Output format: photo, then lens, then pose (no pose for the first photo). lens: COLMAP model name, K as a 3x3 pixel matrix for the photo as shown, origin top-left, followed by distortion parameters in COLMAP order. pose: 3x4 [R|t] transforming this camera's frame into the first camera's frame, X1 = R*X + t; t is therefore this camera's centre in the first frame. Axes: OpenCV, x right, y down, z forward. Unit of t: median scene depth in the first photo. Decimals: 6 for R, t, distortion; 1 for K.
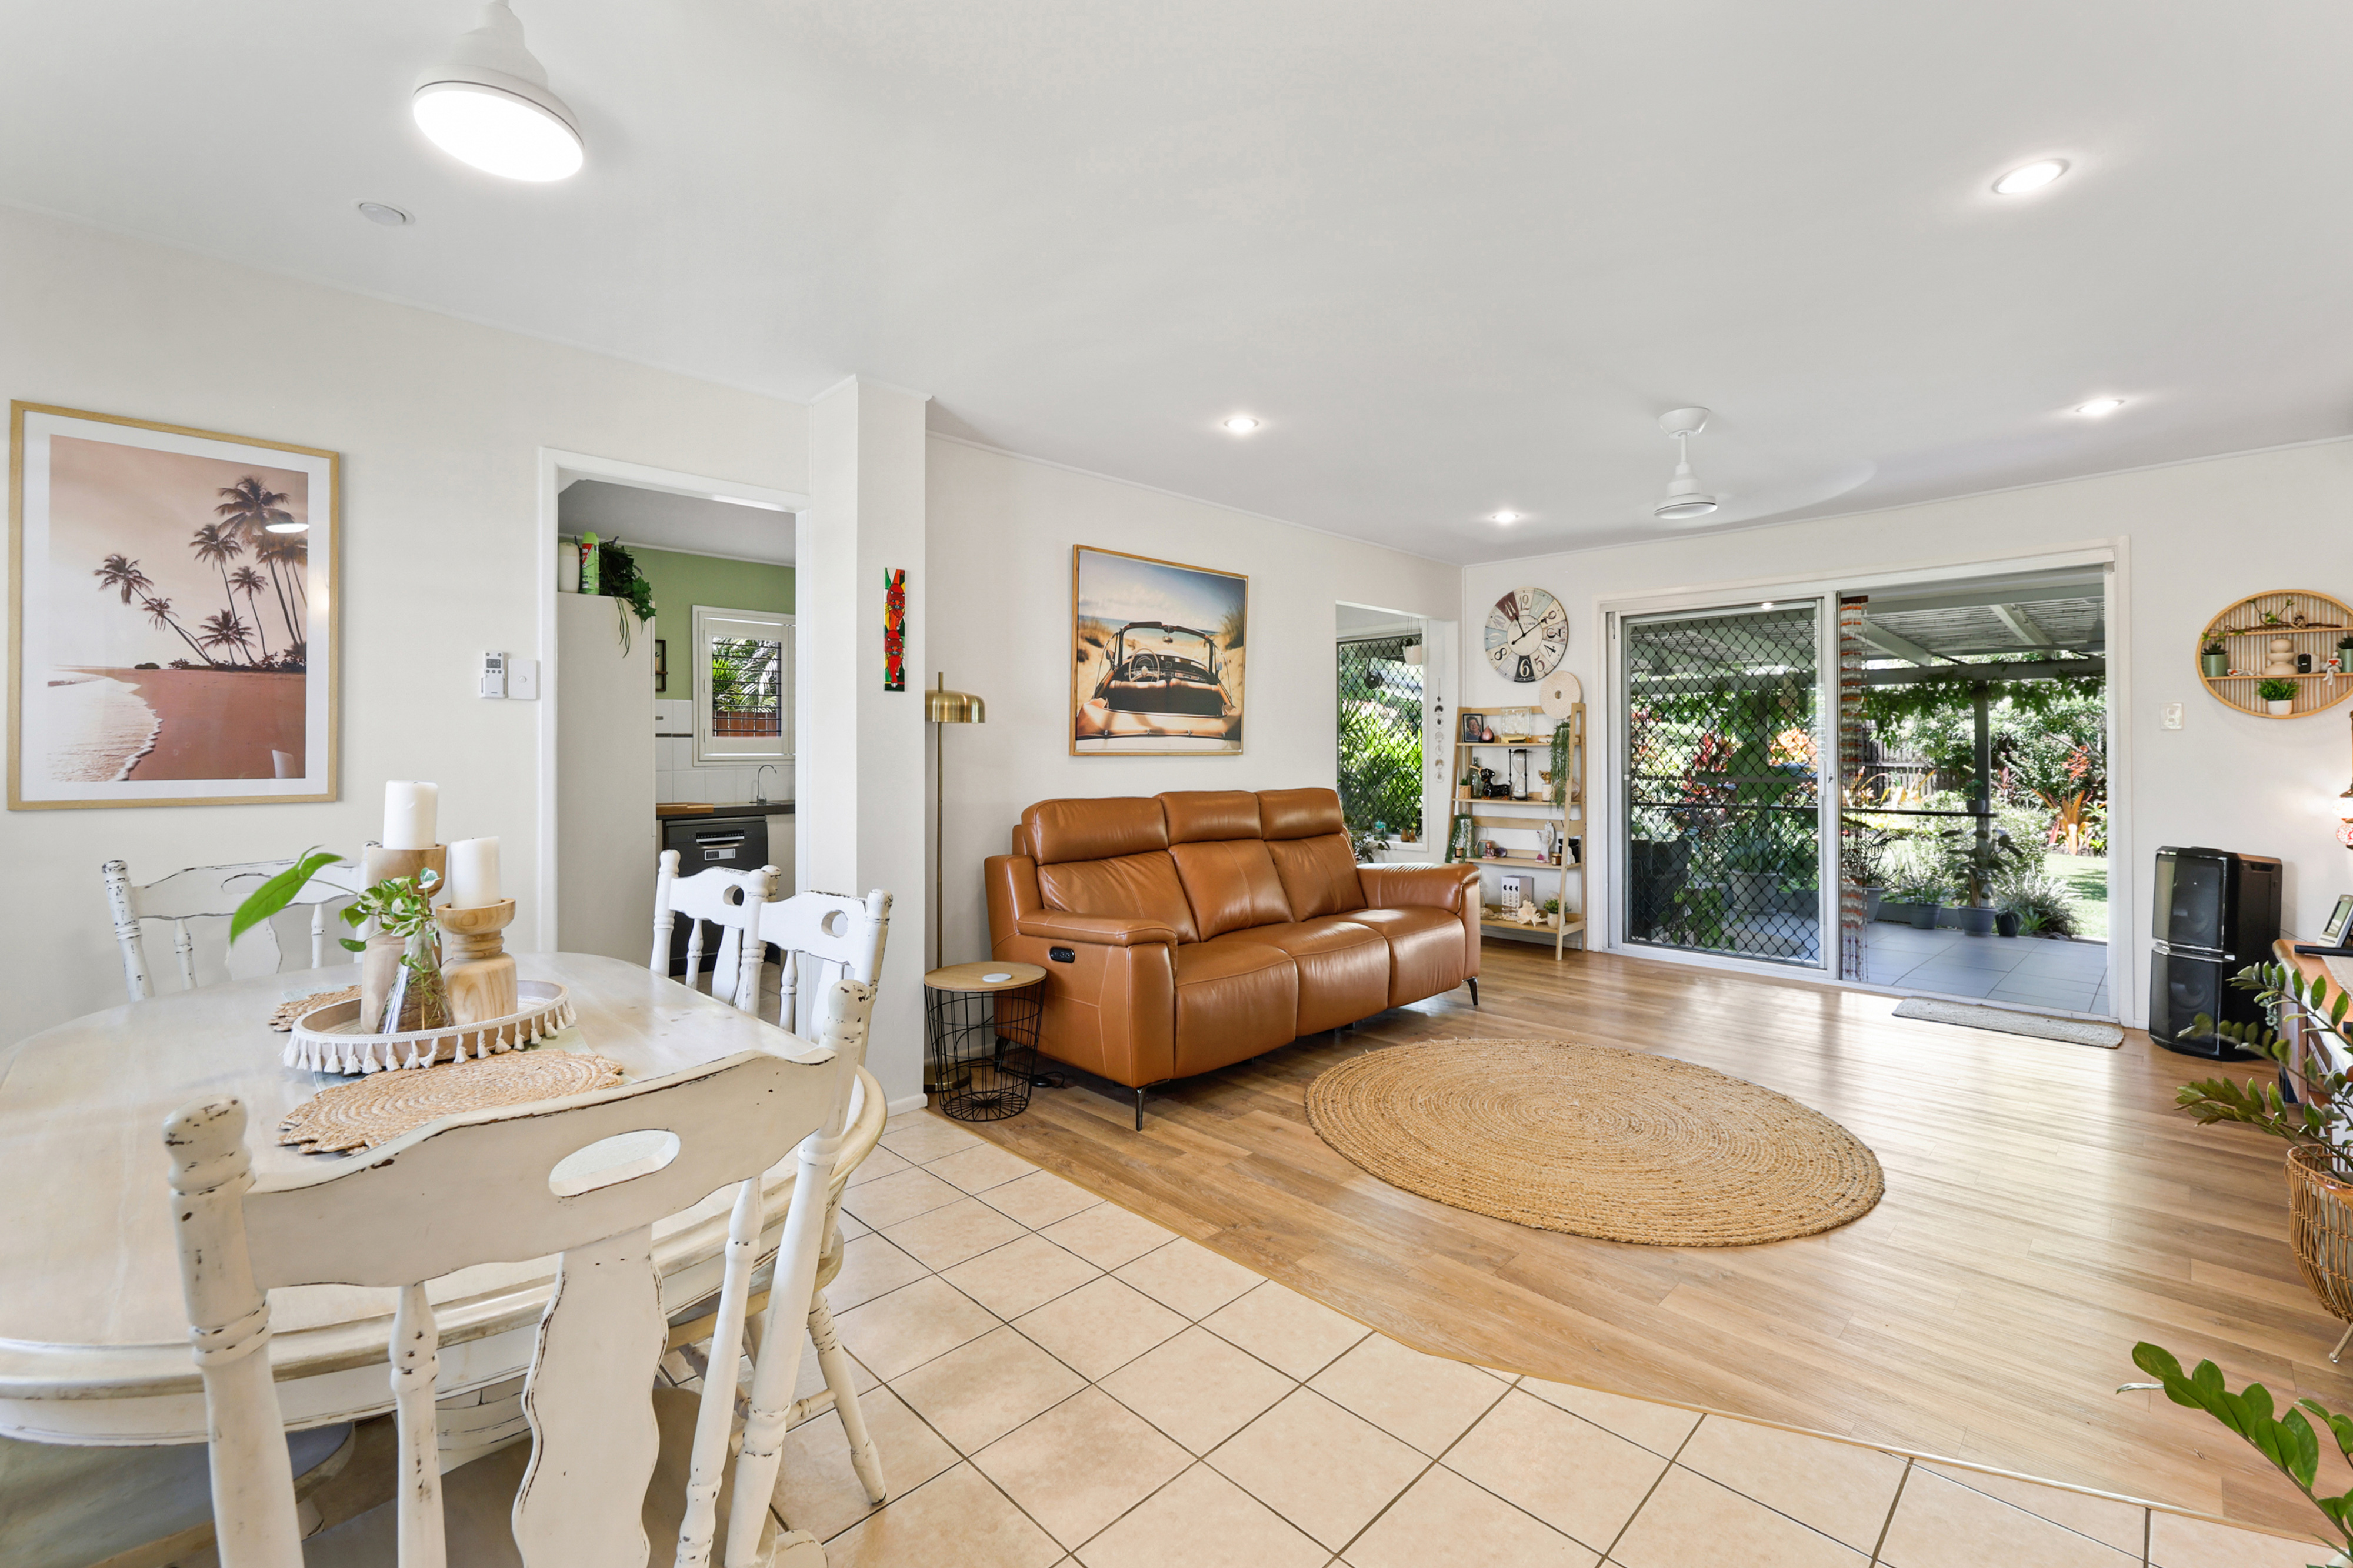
lens RADIAL K [[997.1, 0, 1182.0], [0, 997.1, 768.8], [0, 0, 1]] dist [-0.000187, -0.000094]
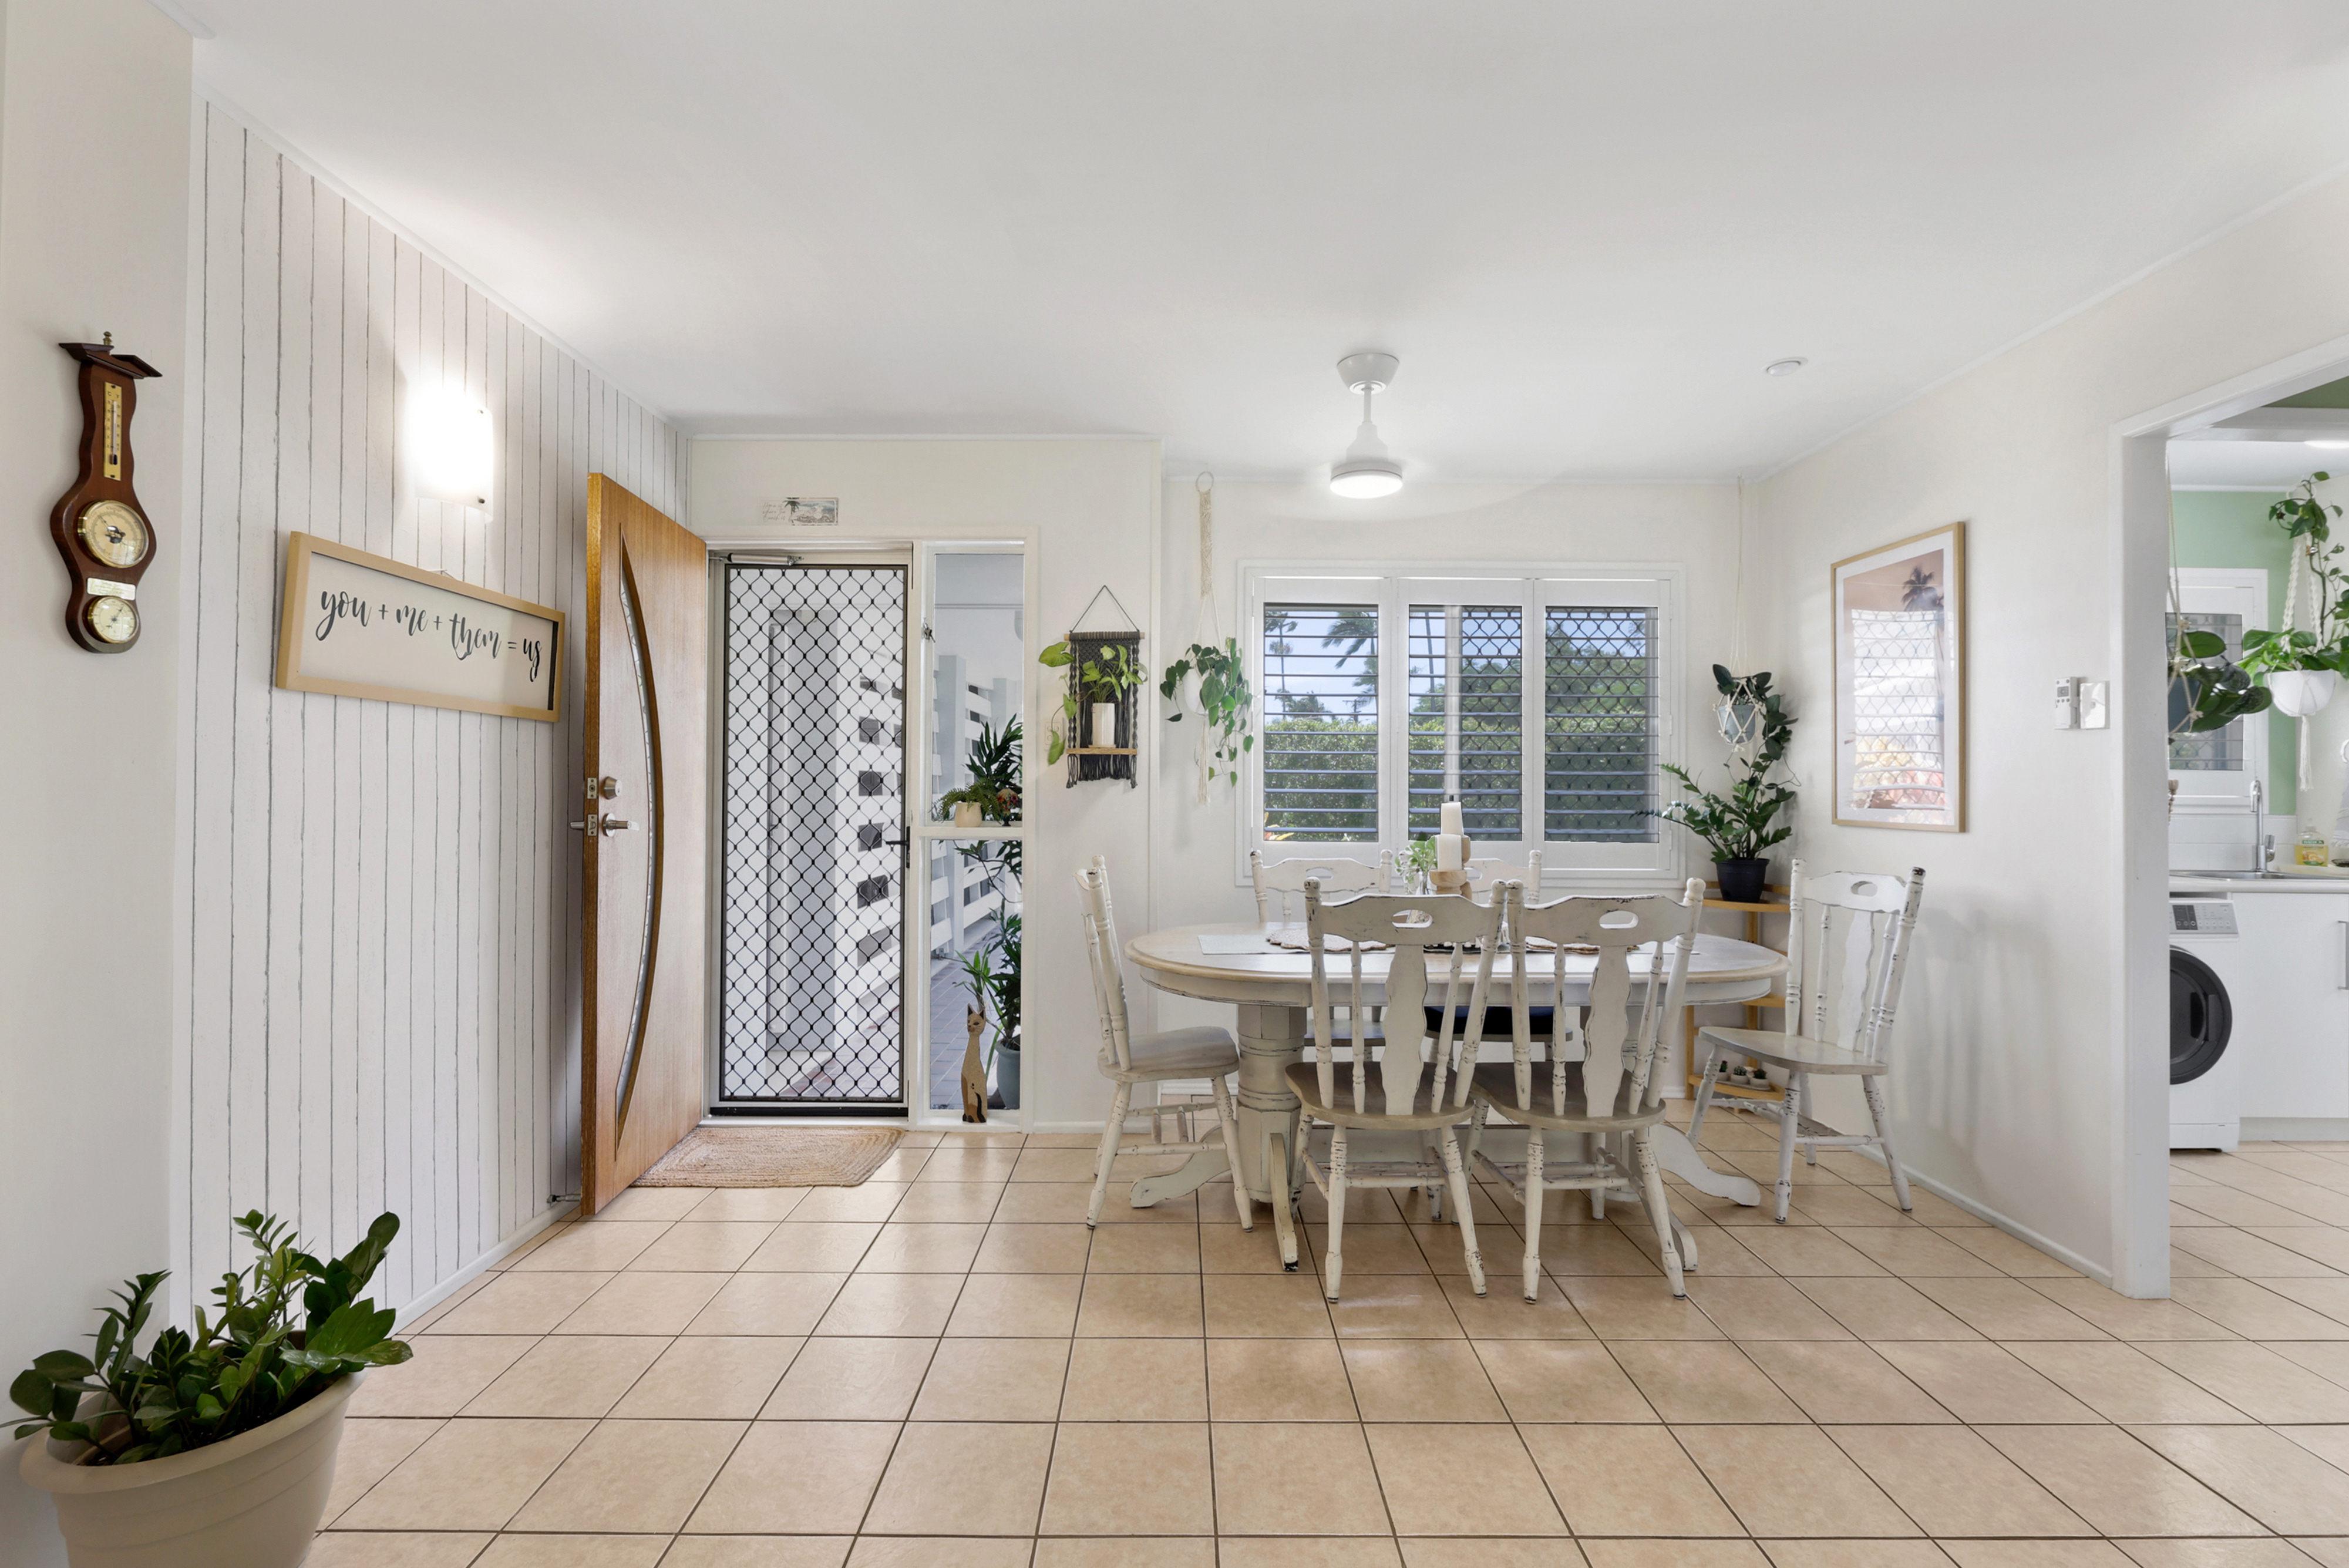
lens RADIAL K [[995.5, 0, 1180.0], [0, 995.5, 768.8], [0, 0, 1]] dist [-0.000187, -0.000094]
pose [[-0.700918, -0.012186, -0.713138, 0.747989], [-0.010369, 0.999922, -0.006895, -0.029831], [0.713167, 0.002561, -0.700990, 1.545678]]
